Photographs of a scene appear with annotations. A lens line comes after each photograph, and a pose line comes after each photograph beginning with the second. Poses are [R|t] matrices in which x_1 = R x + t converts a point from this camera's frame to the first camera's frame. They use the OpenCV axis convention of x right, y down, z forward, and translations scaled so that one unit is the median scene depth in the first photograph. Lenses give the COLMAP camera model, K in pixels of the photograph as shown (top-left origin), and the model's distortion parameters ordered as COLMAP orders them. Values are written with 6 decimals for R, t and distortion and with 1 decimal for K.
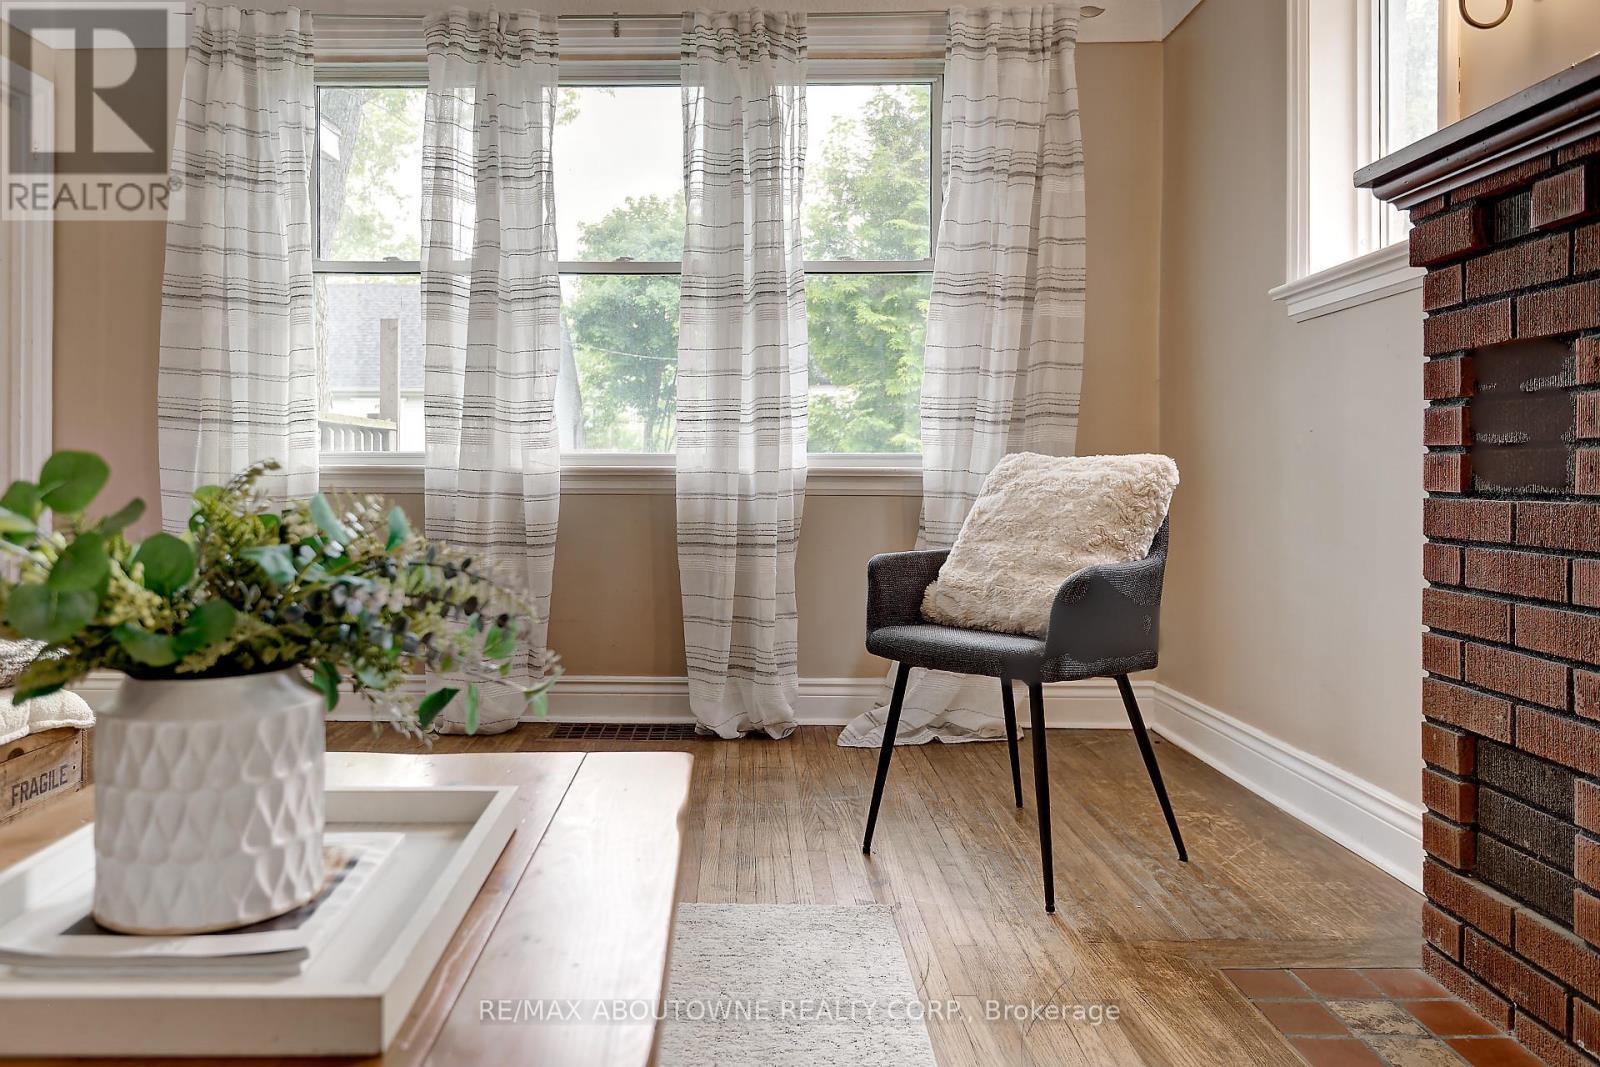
lens RADIAL K [[1119.7, 0, 730.1], [0, 1119.7, 480.9], [0, 0, 1]] dist [-0.003770, -0.003037]
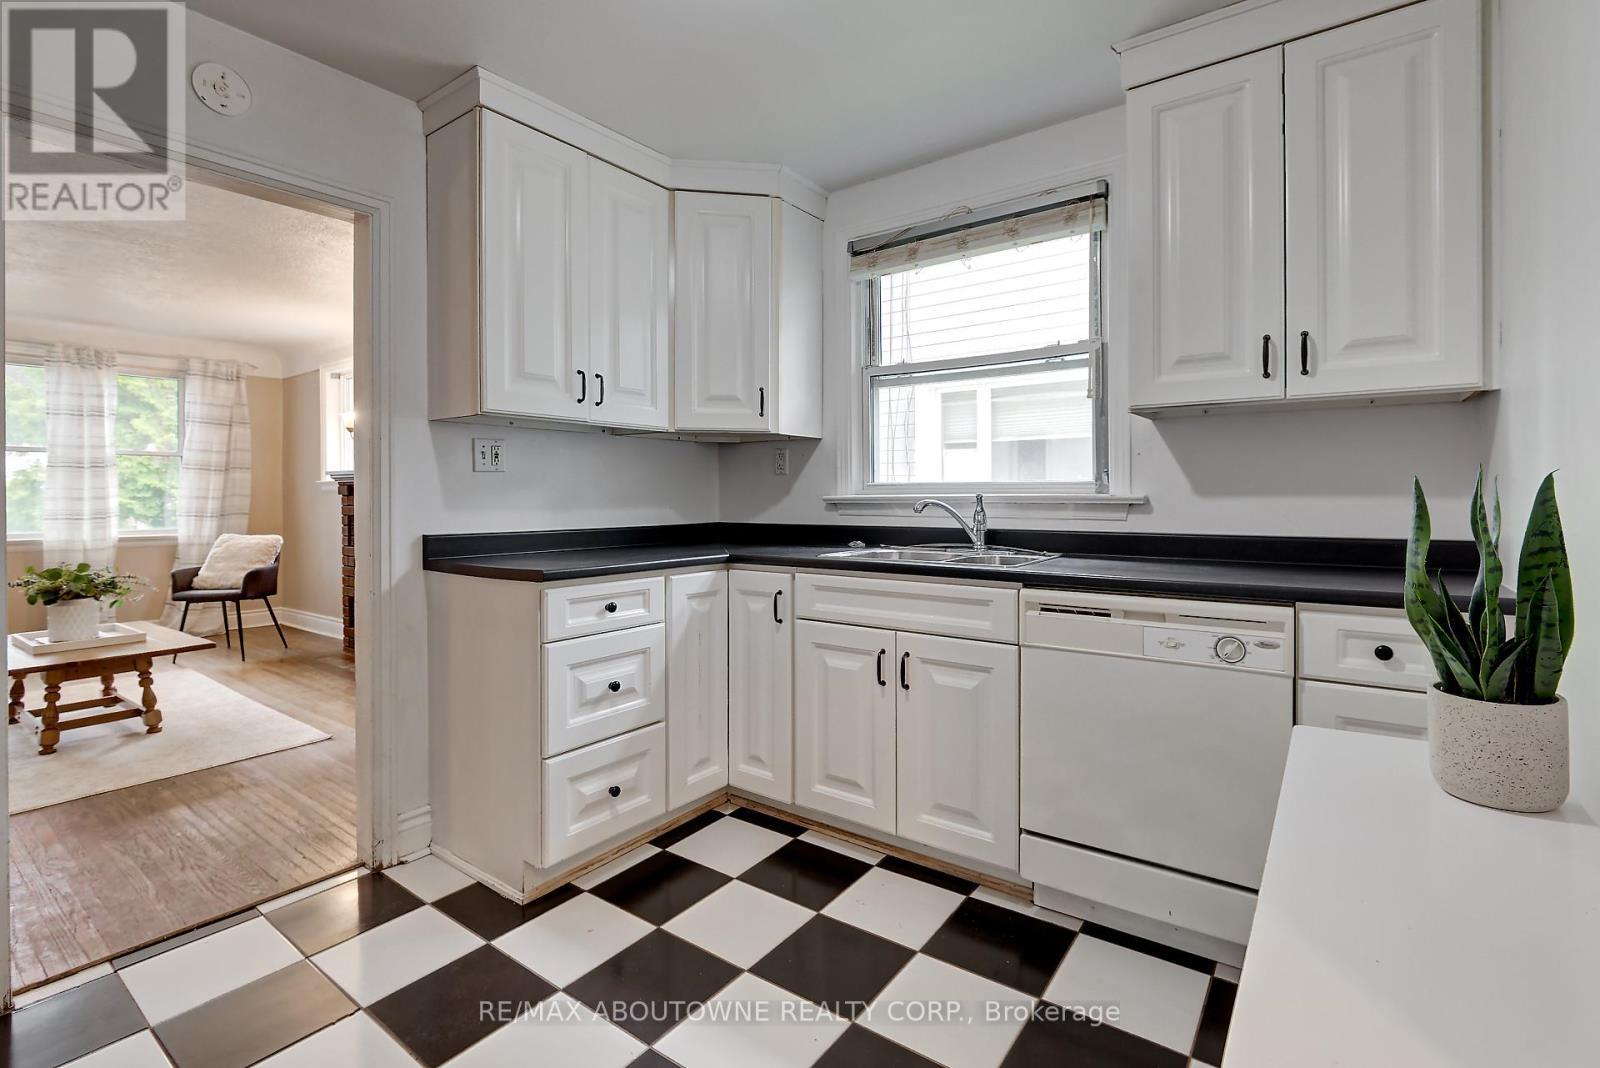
lens RADIAL K [[724.3, 0, 799.9], [0, 724.3, 503.4], [0, 0, 1]] dist [-0.012464, -0.000576]
pose [[0.570179, -0.009661, 0.821464, -0.374796], [0.006527, 0.999953, 0.007230, -0.088647], [-0.821495, 0.001240, 0.570215, -1.144436]]
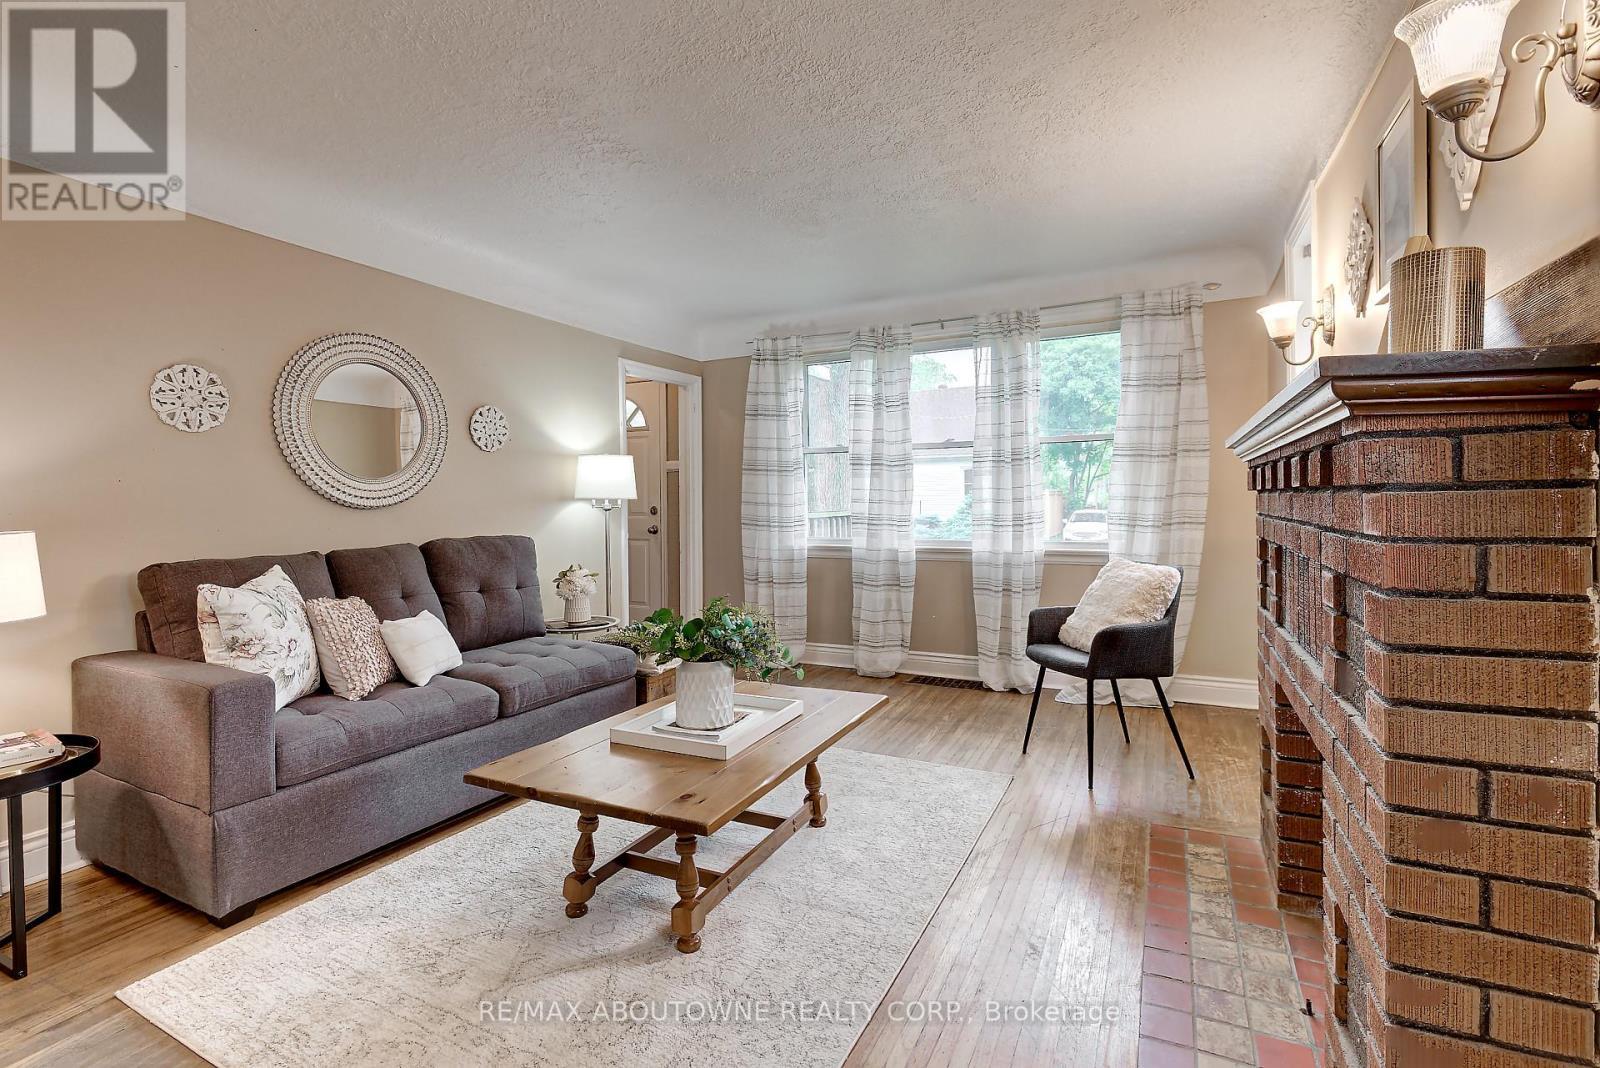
lens RADIAL K [[730.5, 0, 806.6], [0, 730.5, 507.8], [0, 0, 1]] dist [0.002608, -0.014265]
pose [[0.904242, -0.009179, -0.426923, 0.239178], [0.010327, 0.999947, 0.000376, -0.089211], [0.426896, -0.004749, 0.904288, -0.279318]]
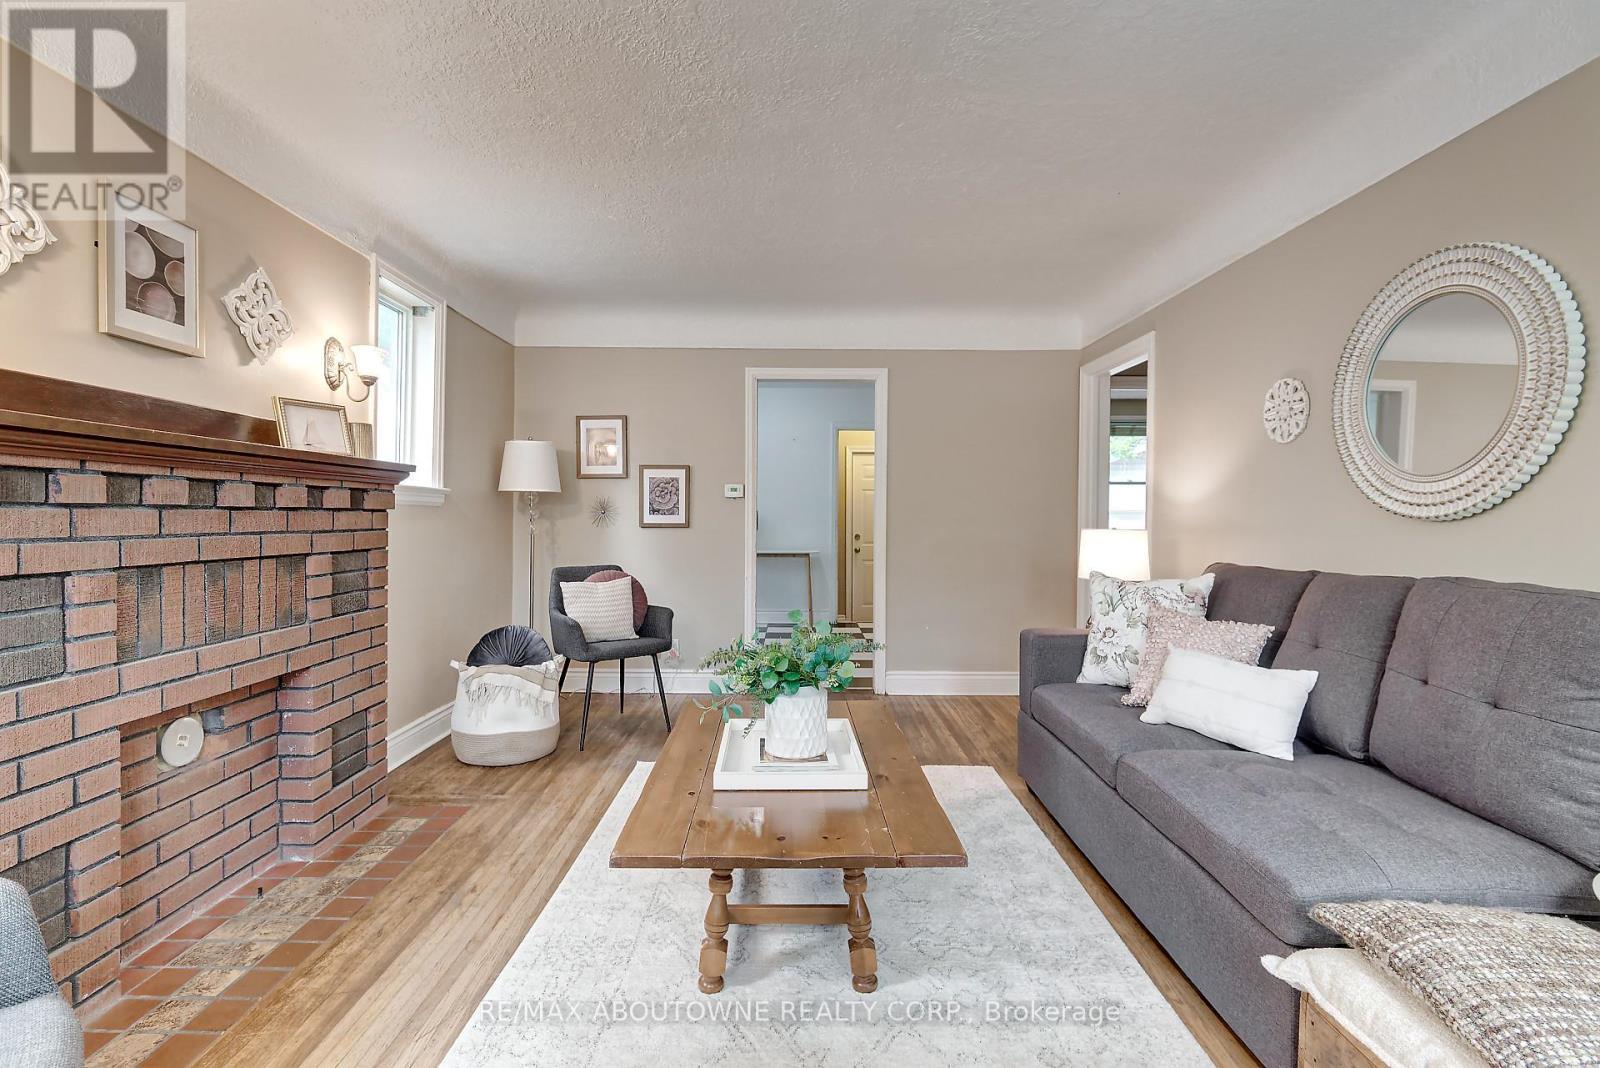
lens RADIAL K [[730.5, 0, 806.6], [0, 730.5, 507.8], [0, 0, 1]] dist [0.002608, -0.014265]
pose [[-0.999460, -0.005222, -0.032436, -0.121407], [-0.005208, 0.999986, -0.000497, -0.101253], [0.032438, -0.000328, -0.999474, 0.911026]]
